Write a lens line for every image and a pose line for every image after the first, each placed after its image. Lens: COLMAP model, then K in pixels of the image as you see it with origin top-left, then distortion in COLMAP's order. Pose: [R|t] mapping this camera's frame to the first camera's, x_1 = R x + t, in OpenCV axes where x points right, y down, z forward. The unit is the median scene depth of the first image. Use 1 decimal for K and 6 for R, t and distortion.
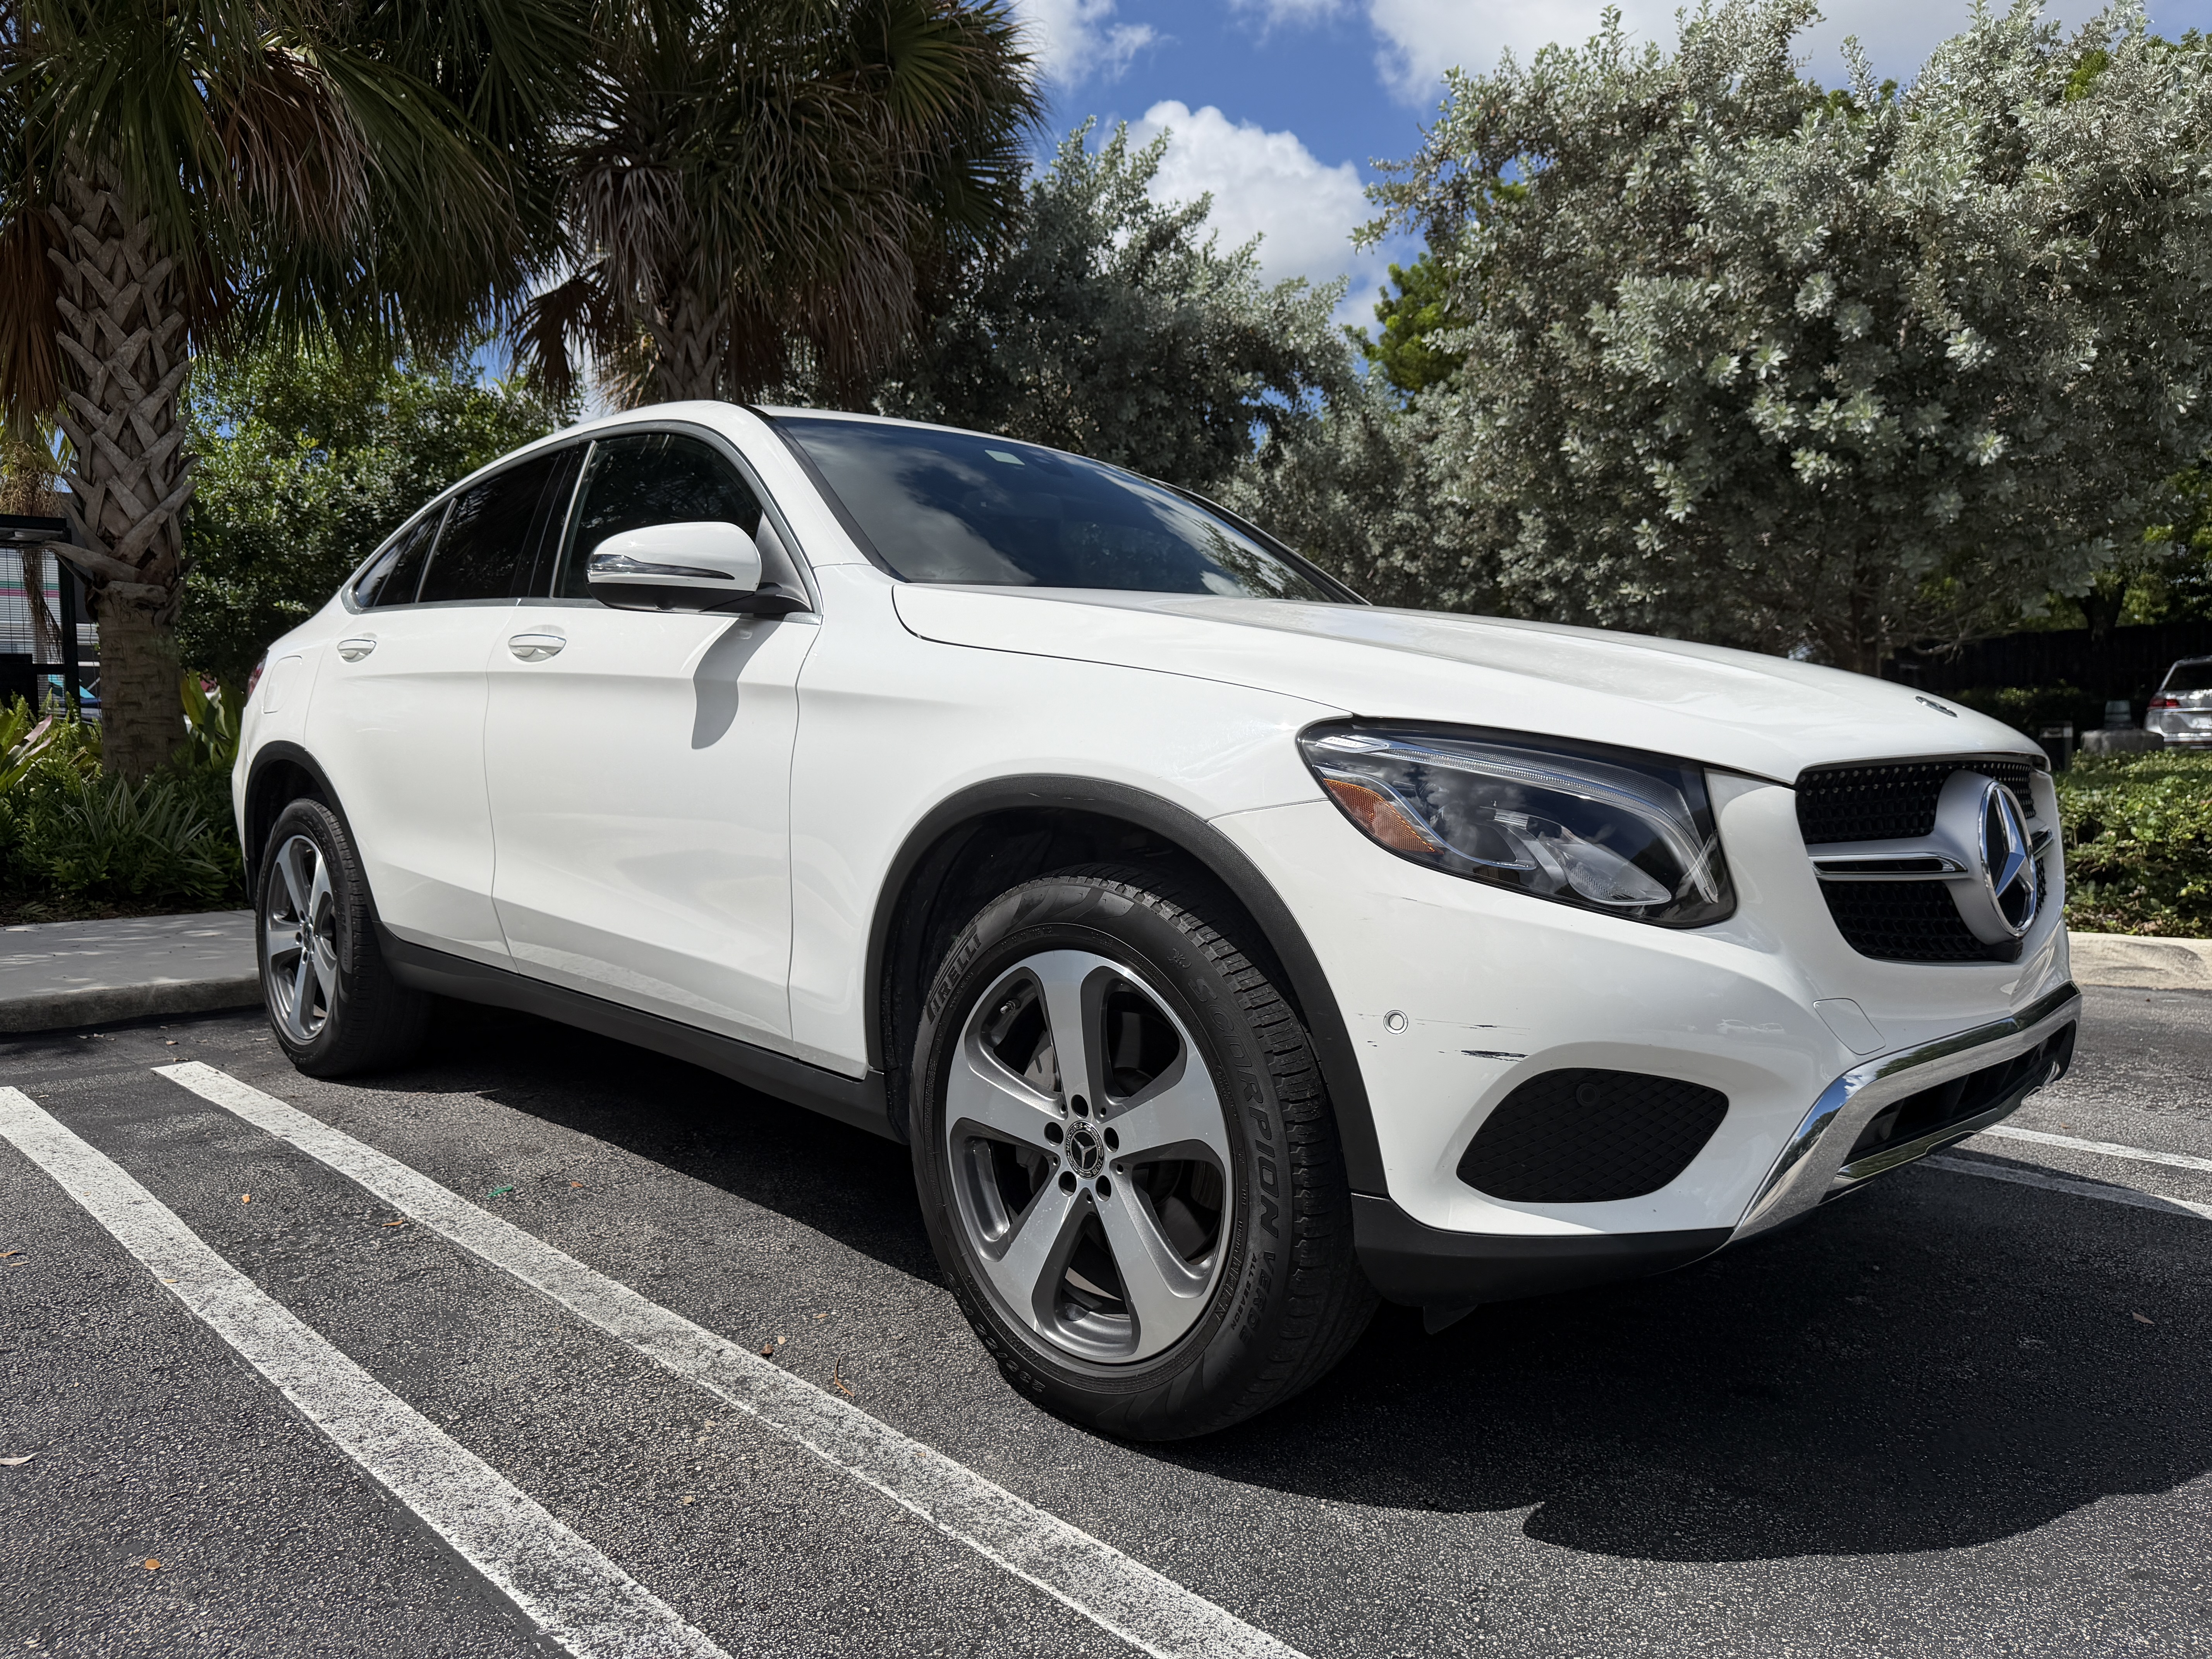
lens RADIAL K [[1537.1, 0, 1122.3], [0, 1537.1, 827.7], [0, 0, 1]] dist [0.000079, -0.003507]
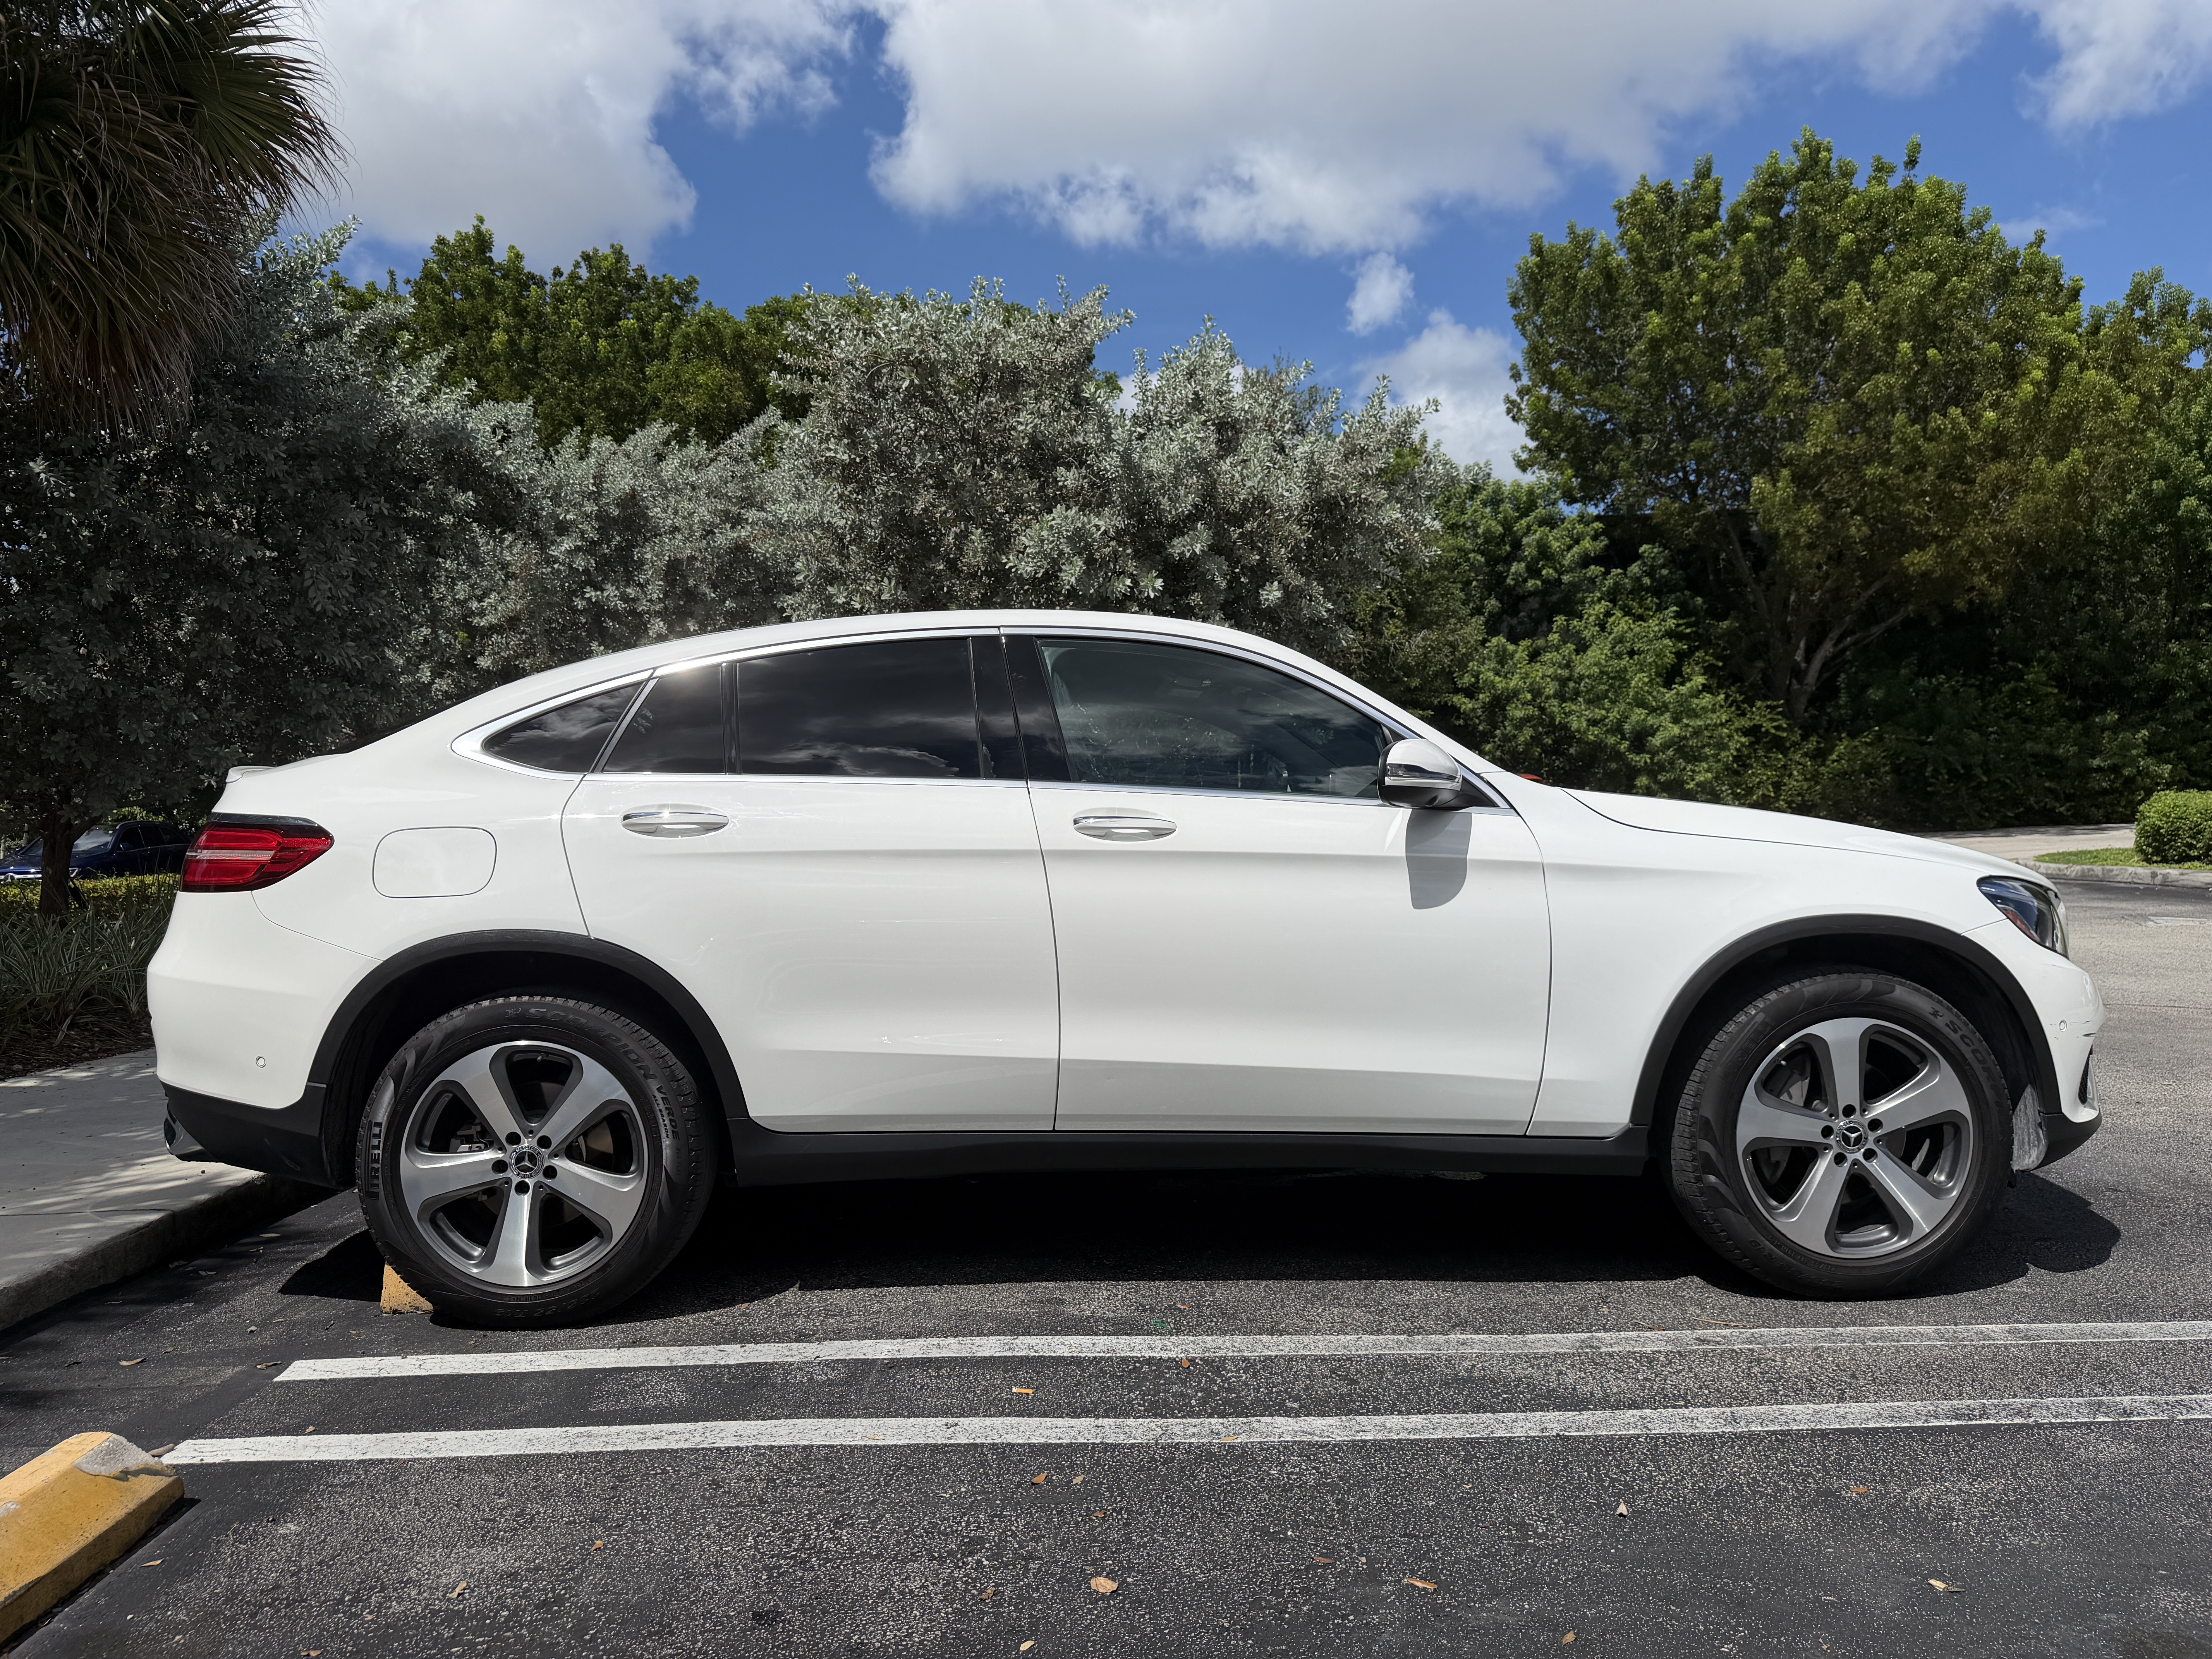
lens RADIAL K [[1537.1, 0, 1113.4], [0, 1537.1, 832.6], [0, 0, 1]] dist [0.000079, -0.003507]
pose [[0.674759, -0.005689, 0.738016, -1.836129], [0.056984, 0.997387, -0.044411, -0.097912], [-0.735835, 0.072022, 0.673320, 0.429863]]
